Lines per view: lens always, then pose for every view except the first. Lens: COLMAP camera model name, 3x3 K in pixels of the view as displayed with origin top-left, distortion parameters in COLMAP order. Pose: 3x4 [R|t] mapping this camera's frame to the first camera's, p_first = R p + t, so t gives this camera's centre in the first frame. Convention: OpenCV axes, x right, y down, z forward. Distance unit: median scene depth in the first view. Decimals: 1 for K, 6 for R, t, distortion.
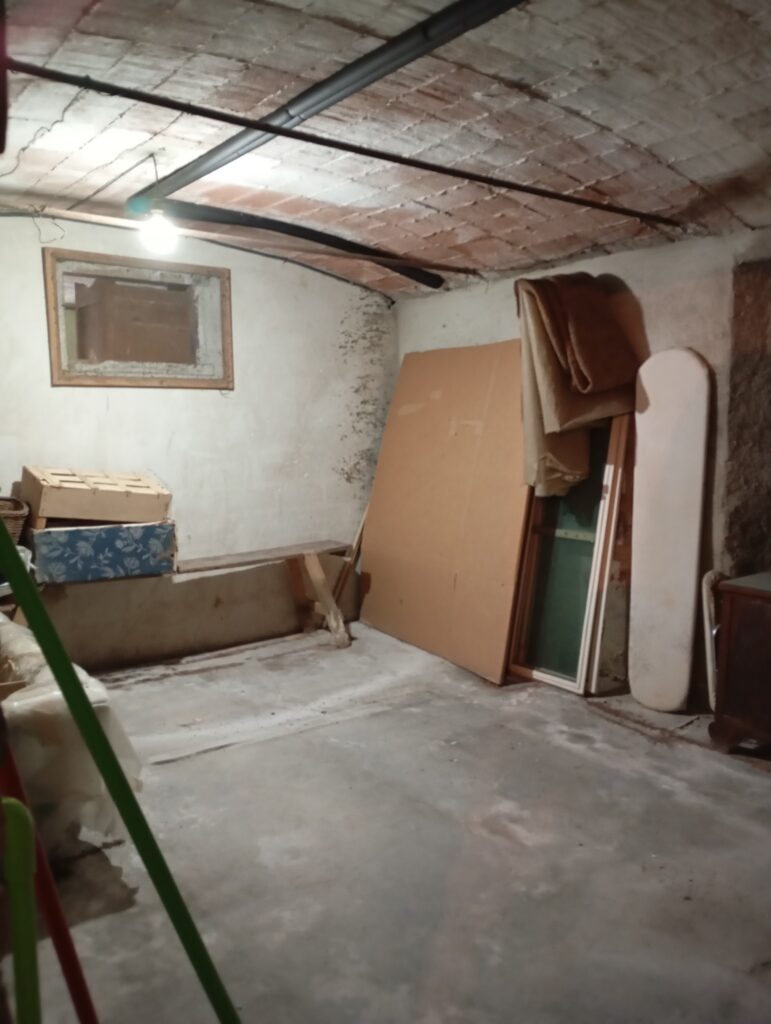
lens RADIAL K [[854.4, 0, 384.3], [0, 854.4, 512.6], [0, 0, 1]] dist [0.047676, -0.071886]
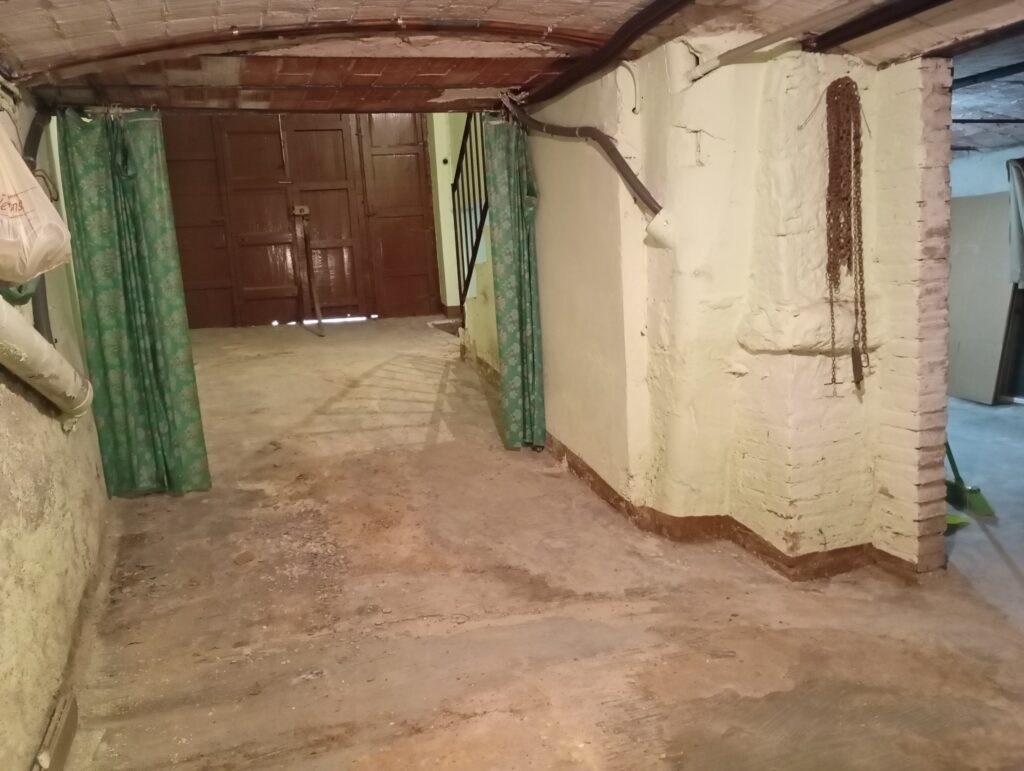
lens RADIAL K [[854.4, 0, 514.6], [0, 854.4, 387.8], [0, 0, 1]] dist [0.047676, -0.071886]
pose [[0.946027, 0.002723, -0.324076, -0.195010], [0.012474, 0.998918, 0.044806, 0.080998], [0.323847, -0.046430, 0.944969, -0.854176]]
